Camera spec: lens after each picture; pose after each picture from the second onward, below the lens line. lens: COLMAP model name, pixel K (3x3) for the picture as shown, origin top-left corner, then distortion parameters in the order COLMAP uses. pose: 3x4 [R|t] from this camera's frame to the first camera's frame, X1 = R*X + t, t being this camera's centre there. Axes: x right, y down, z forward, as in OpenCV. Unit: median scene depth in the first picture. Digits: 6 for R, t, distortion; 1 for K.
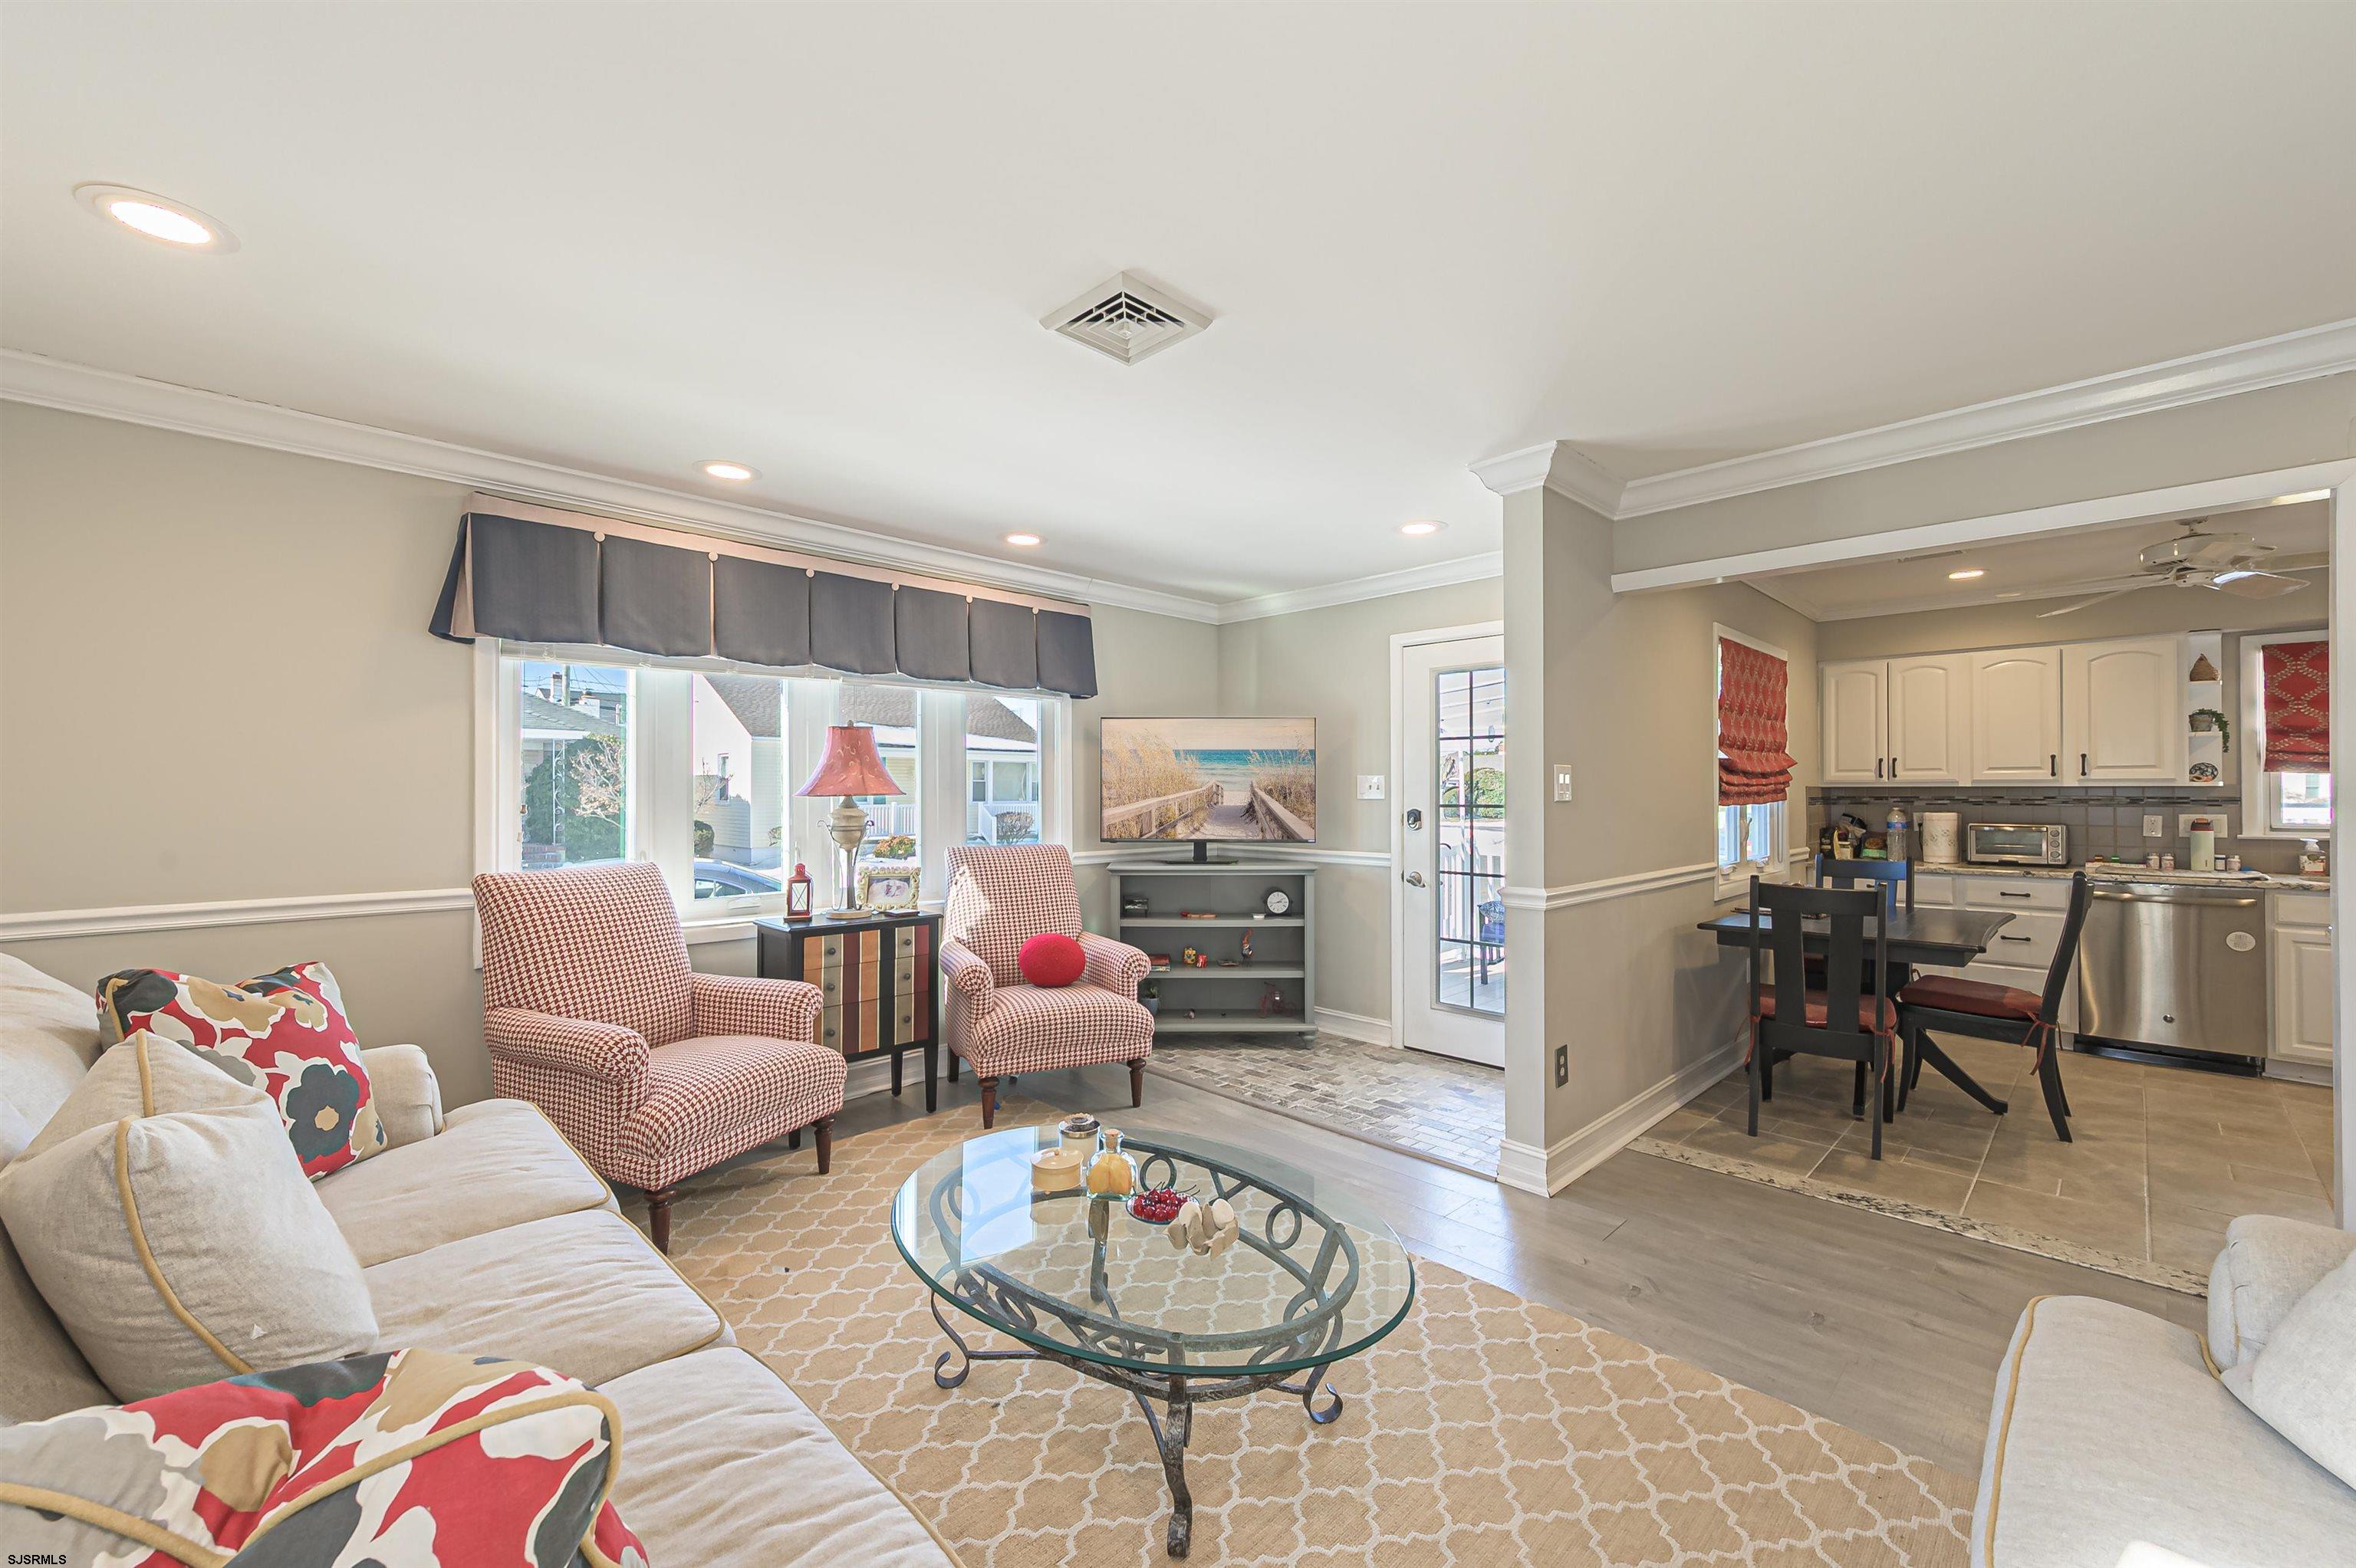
lens RADIAL K [[931.9, 0, 1181.9], [0, 931.9, 786.5], [0, 0, 1]] dist [0.001105, 0.000581]
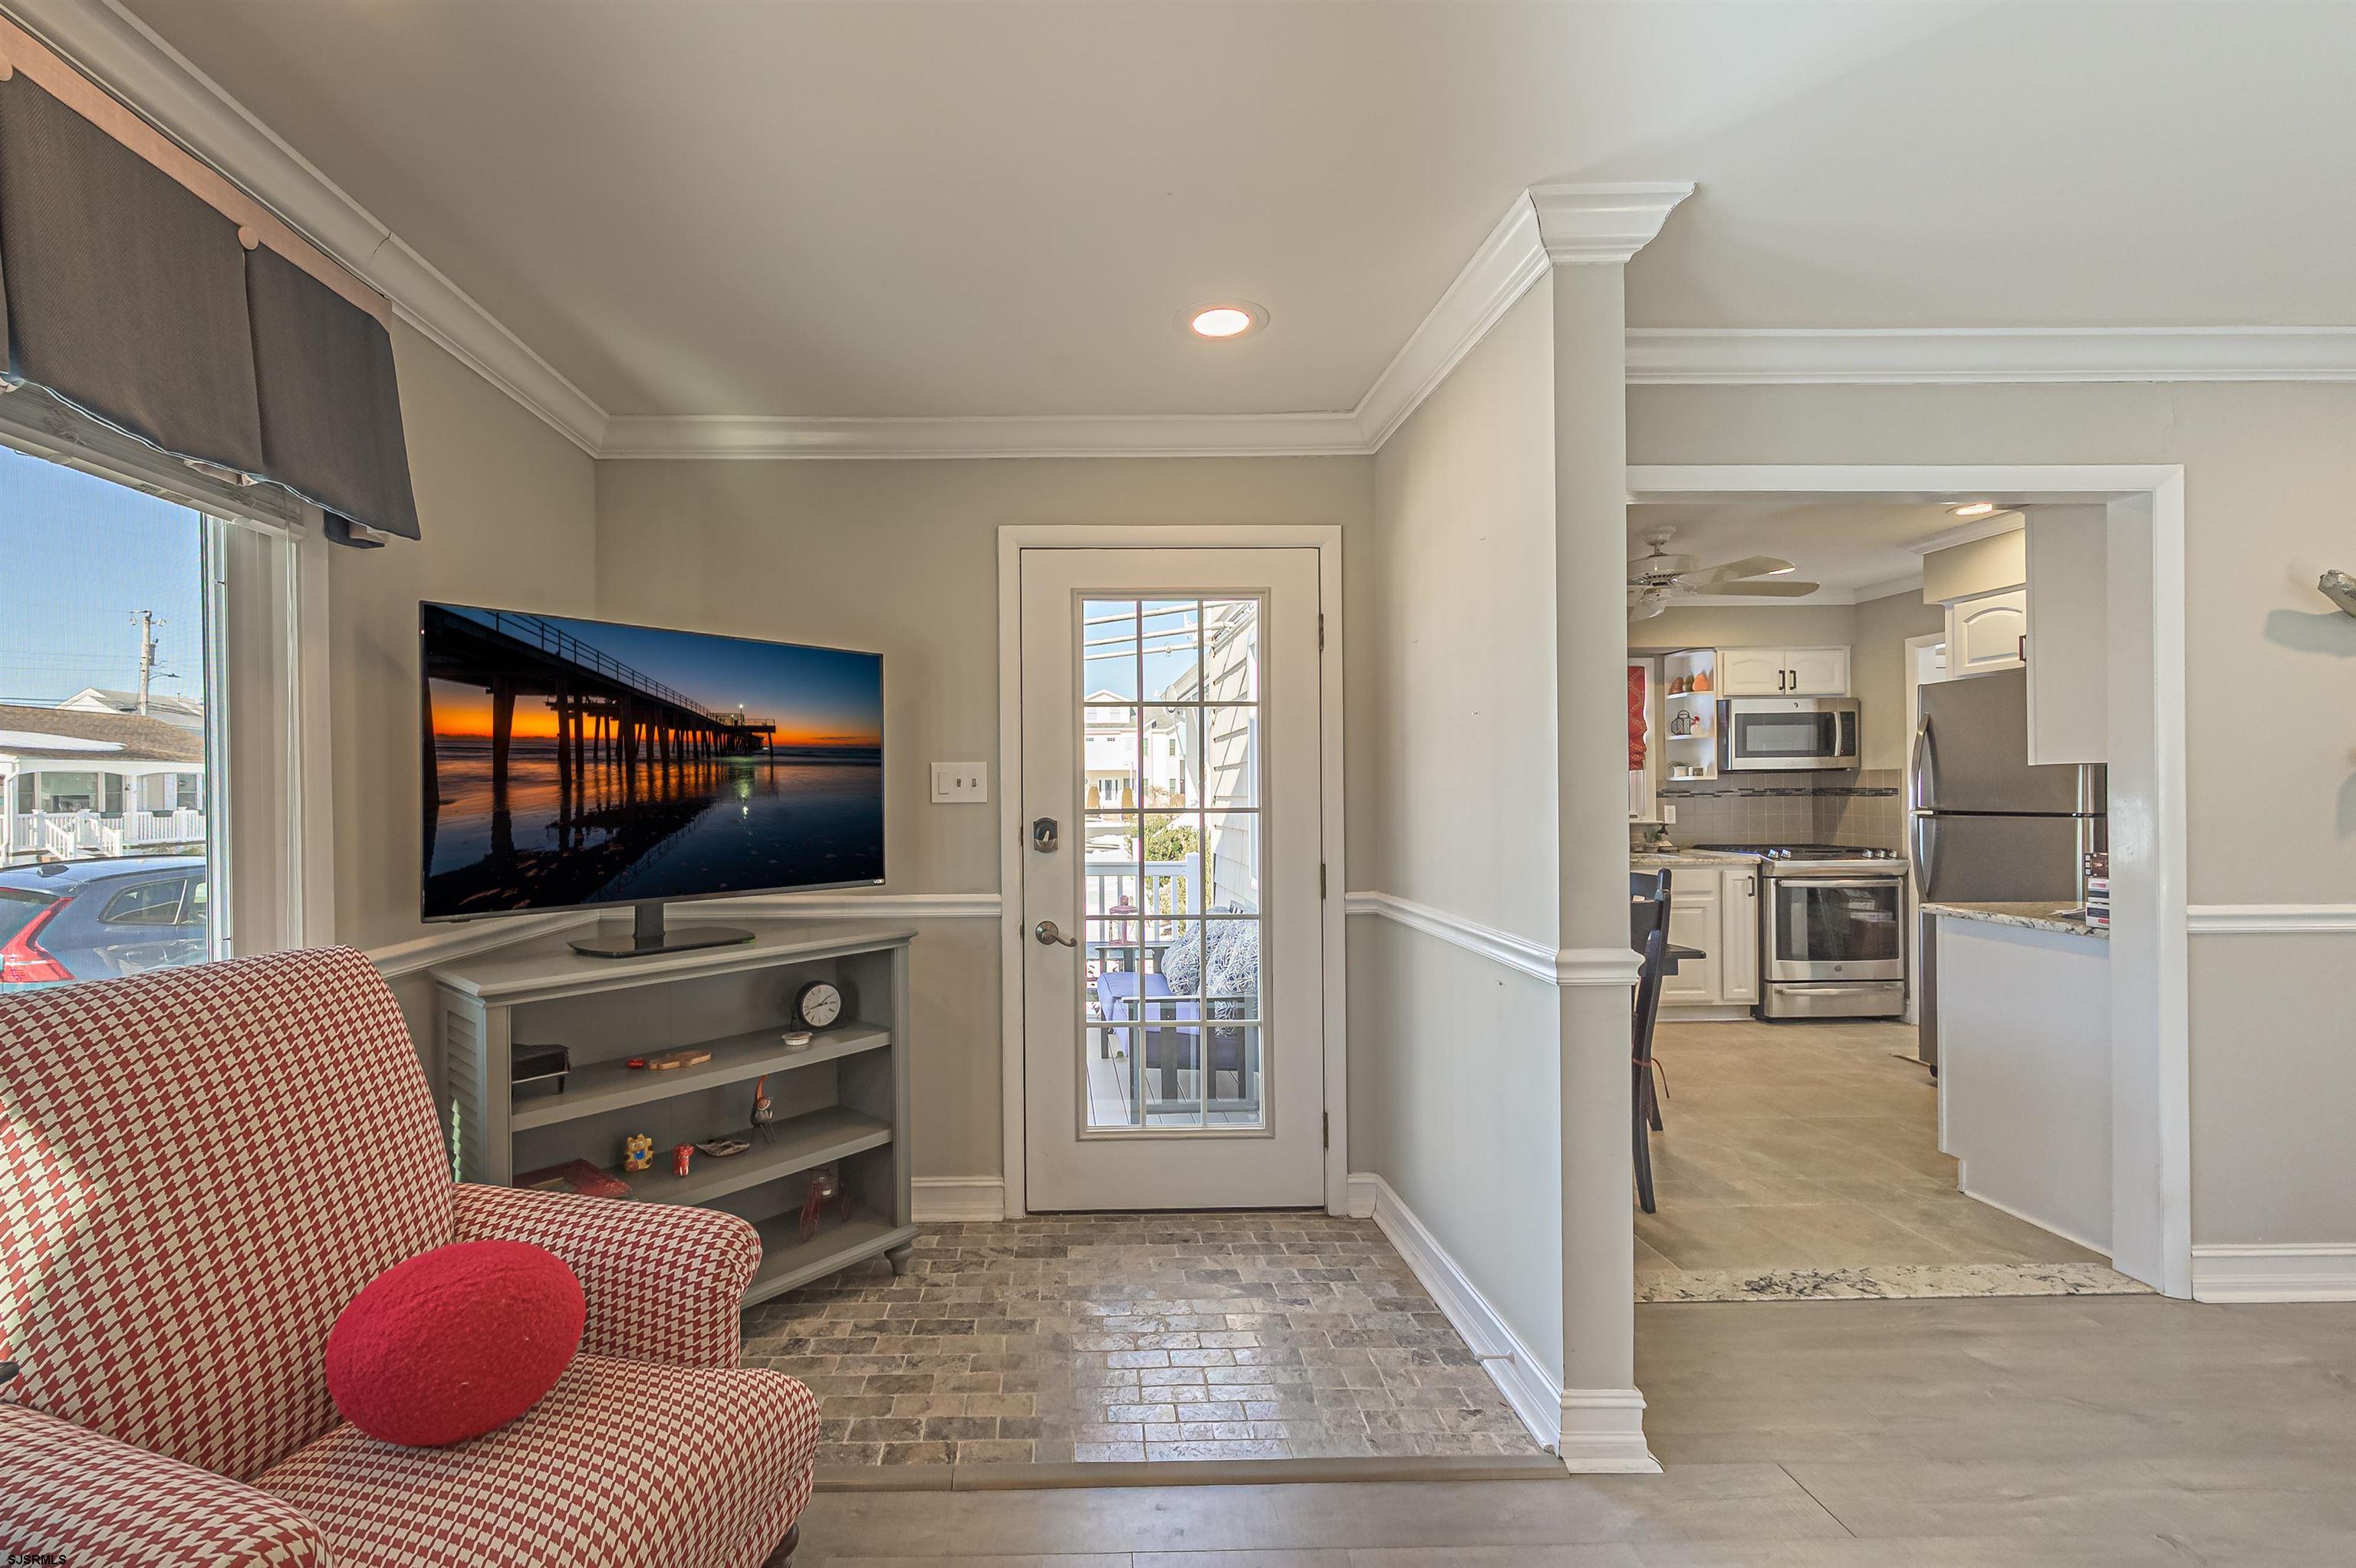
lens RADIAL K [[995.7, 0, 1075.0], [0, 995.7, 790.8], [0, 0, 1]] dist [-0.000254, 0.000500]
pose [[0.692605, -0.005947, 0.721292, -0.208823], [0.002818, 0.999981, 0.005539, 0.003181], [-0.721311, -0.001804, 0.692609, 0.548820]]
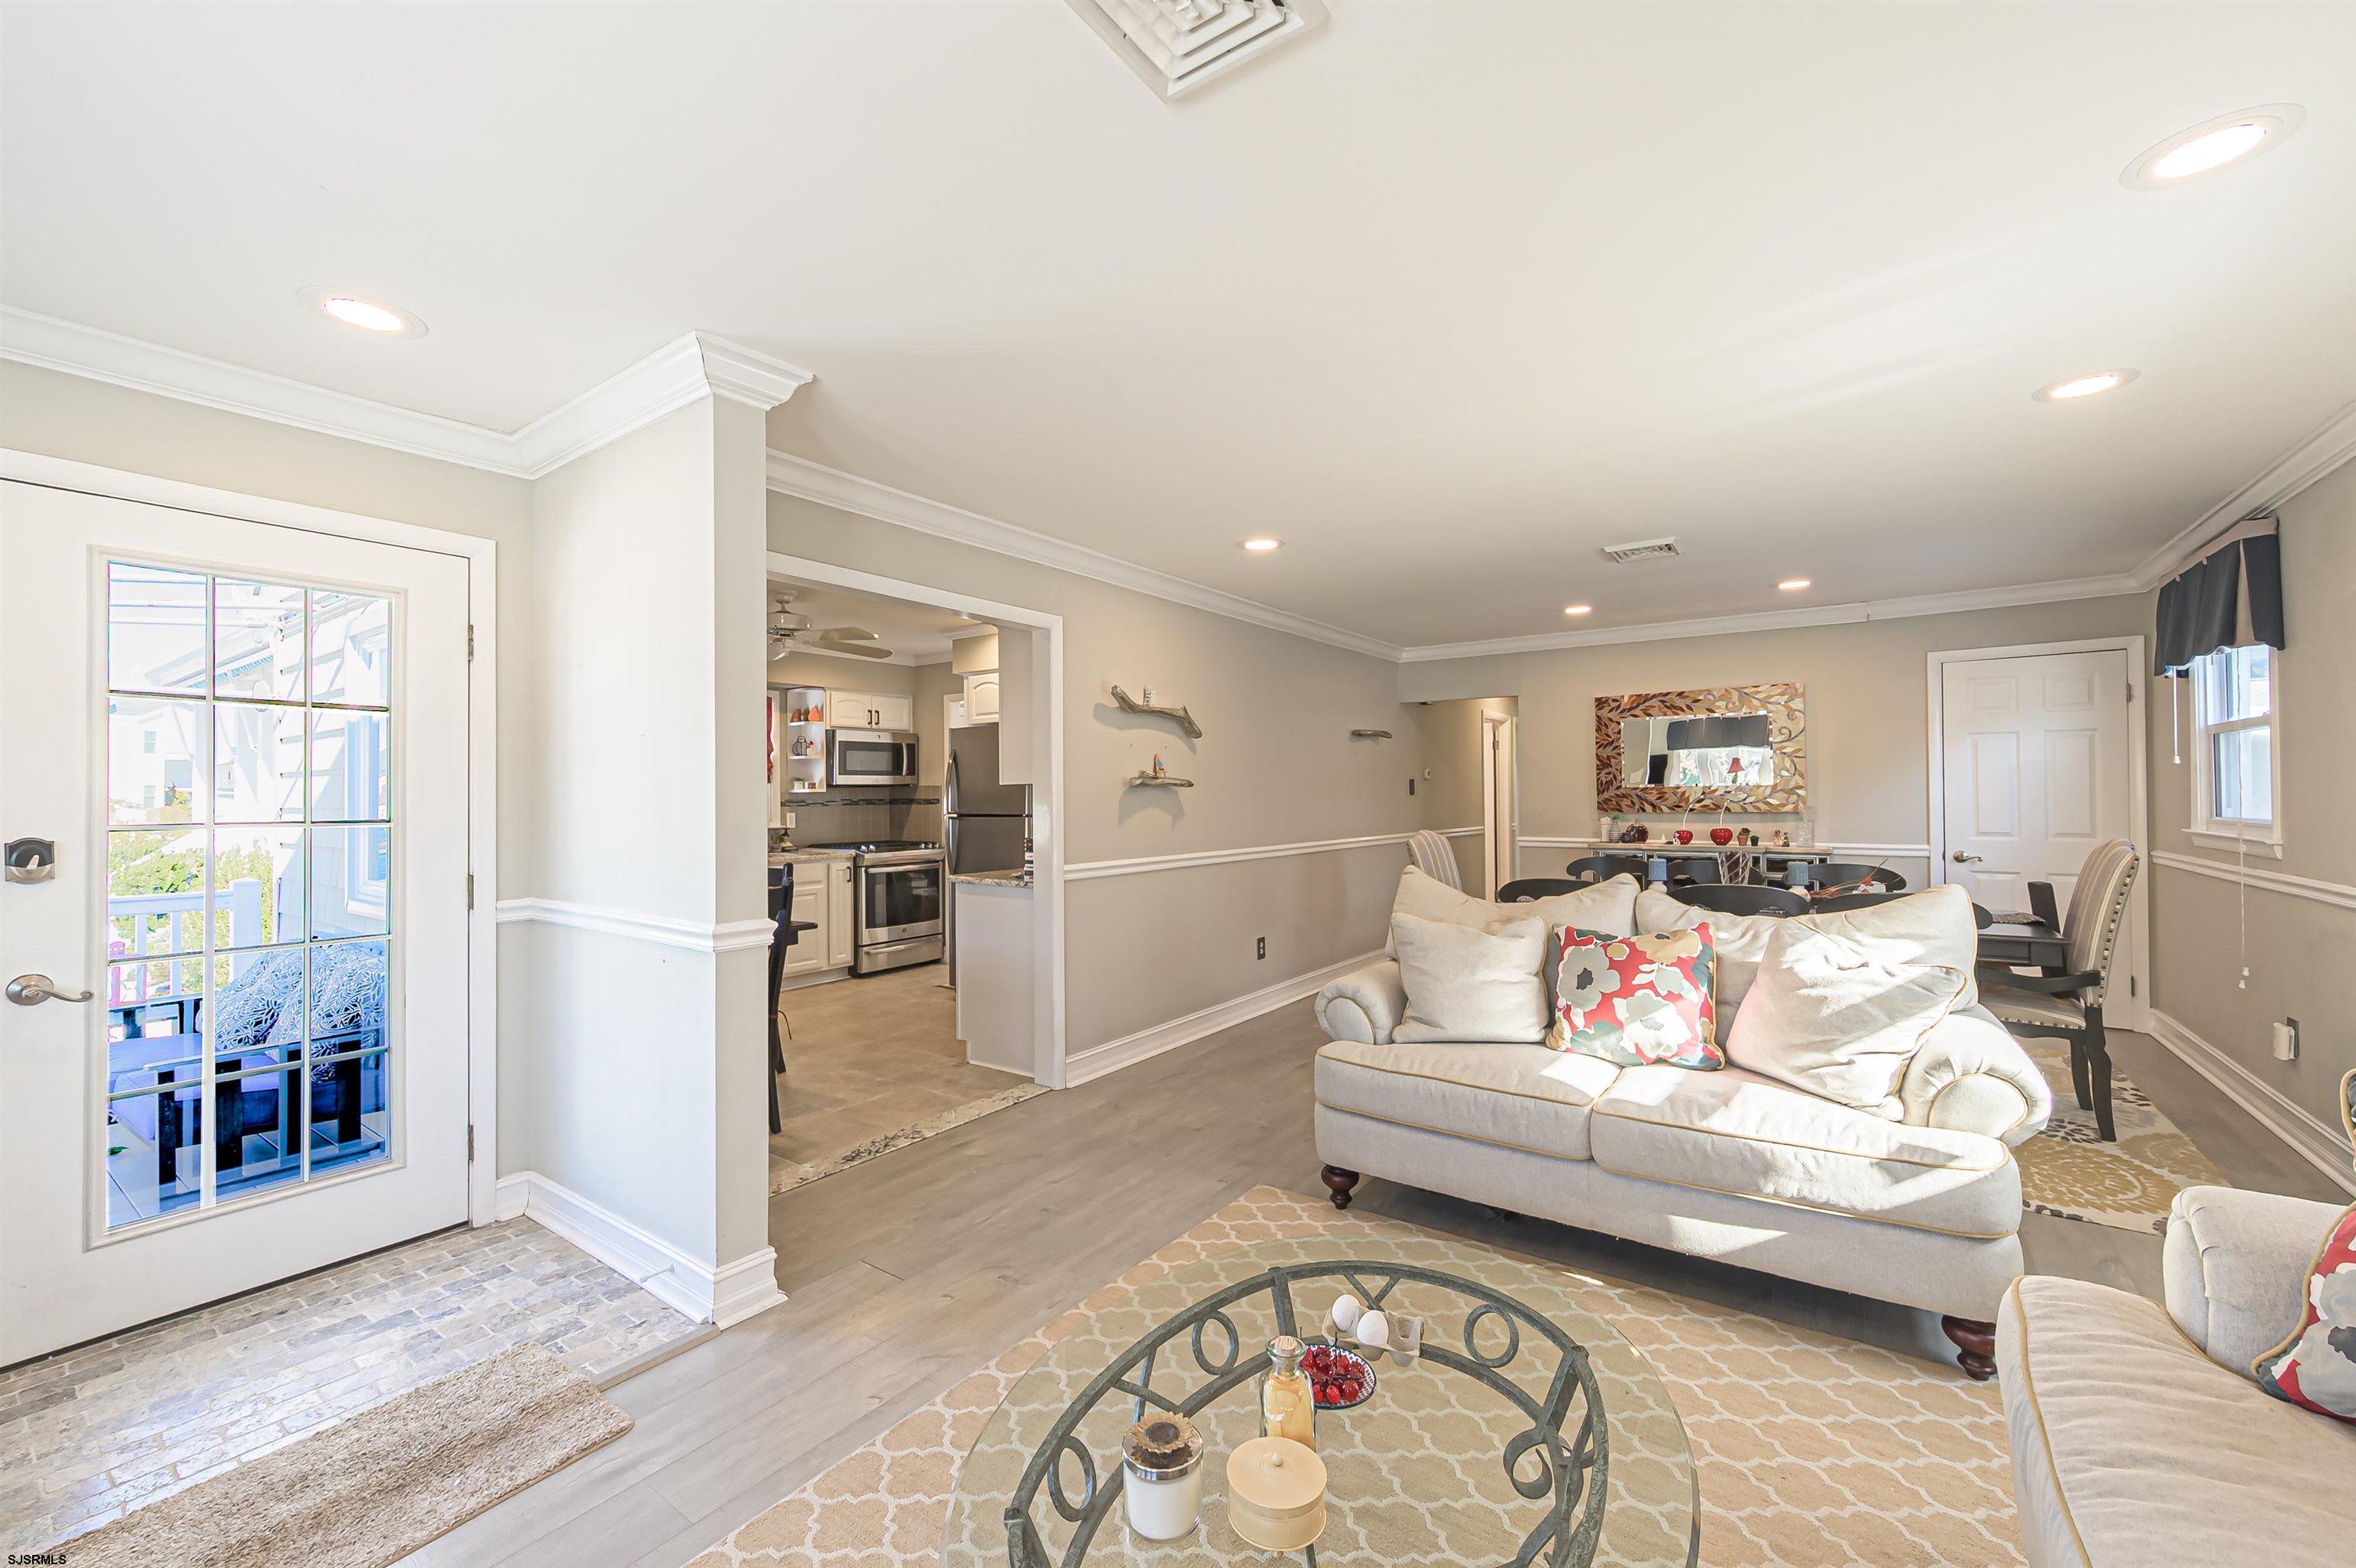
lens RADIAL K [[931.9, 0, 1176.1], [0, 931.9, 786.1], [0, 0, 1]] dist [0.001105, 0.000581]
pose [[-0.166555, 0.009187, 0.985989, -0.305401], [-0.001337, 0.999954, -0.009543, 0.002440], [-0.986031, -0.002907, -0.166535, 0.530290]]
